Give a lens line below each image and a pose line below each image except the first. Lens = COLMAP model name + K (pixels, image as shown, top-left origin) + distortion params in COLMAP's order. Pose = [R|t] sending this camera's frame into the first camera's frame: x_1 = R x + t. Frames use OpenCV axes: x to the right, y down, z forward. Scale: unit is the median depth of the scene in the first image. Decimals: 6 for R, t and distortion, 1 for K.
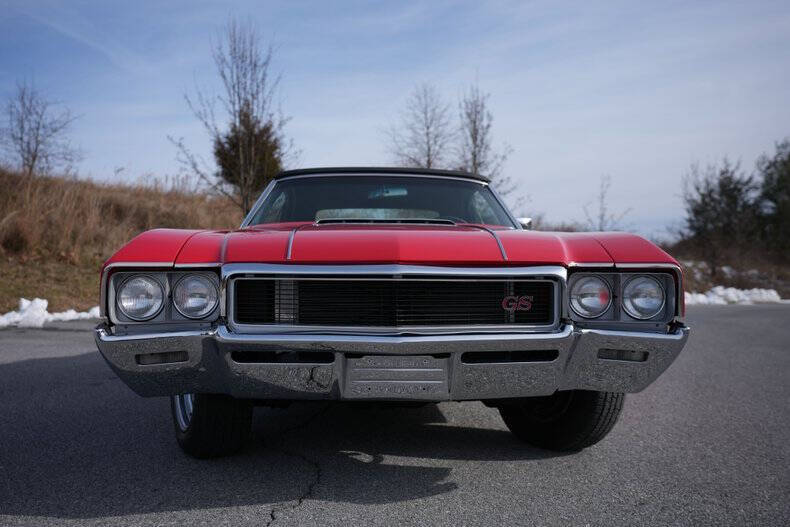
lens RADIAL K [[674.9, 0, 394.4], [0, 674.9, 265.0], [0, 0, 1]] dist [0.050875, 0.026468]
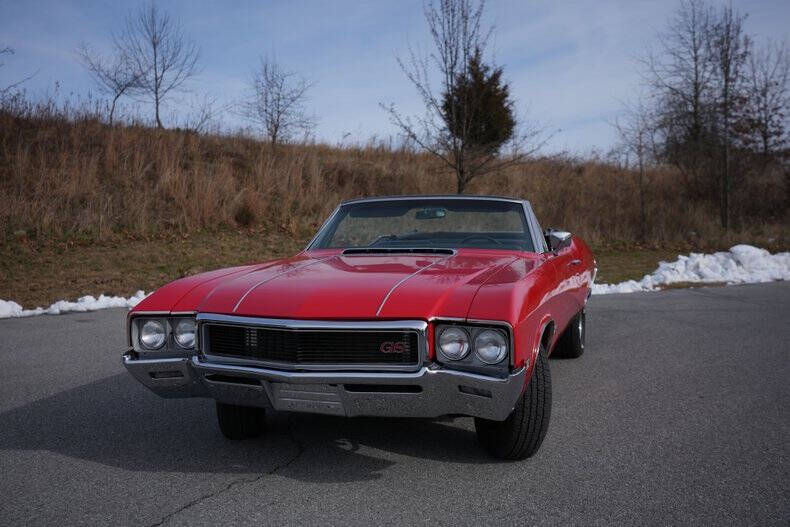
lens RADIAL K [[740.9, 0, 393.8], [0, 740.9, 261.9], [0, 0, 1]] dist [0.083061, 0.000000]
pose [[0.933200, 0.003890, -0.359335, 0.105871], [0.020808, 0.997679, 0.064841, -0.030567], [0.358753, -0.067987, 0.930953, -0.049129]]
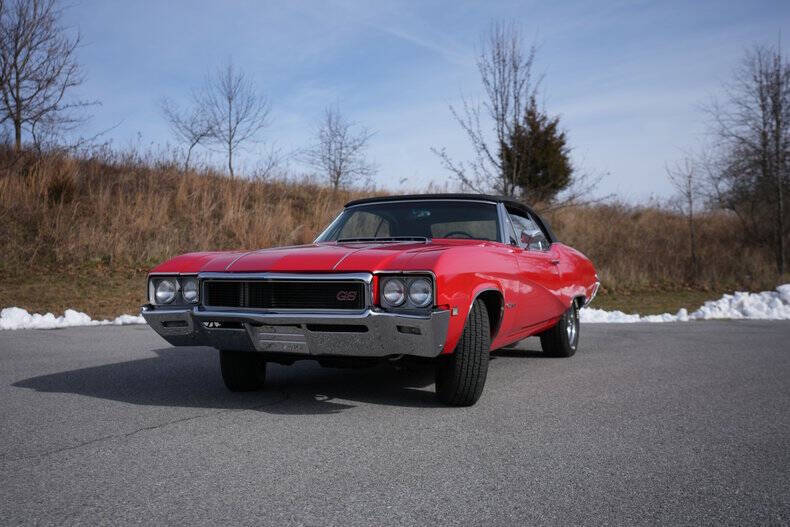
lens RADIAL K [[740.9, 0, 393.7], [0, 740.9, 267.9], [0, 0, 1]] dist [0.083061, 0.000000]
pose [[0.894551, -0.008262, -0.446889, 0.163019], [0.008687, 0.999962, -0.001097, -0.001195], [0.446881, -0.002901, 0.894589, -0.081245]]
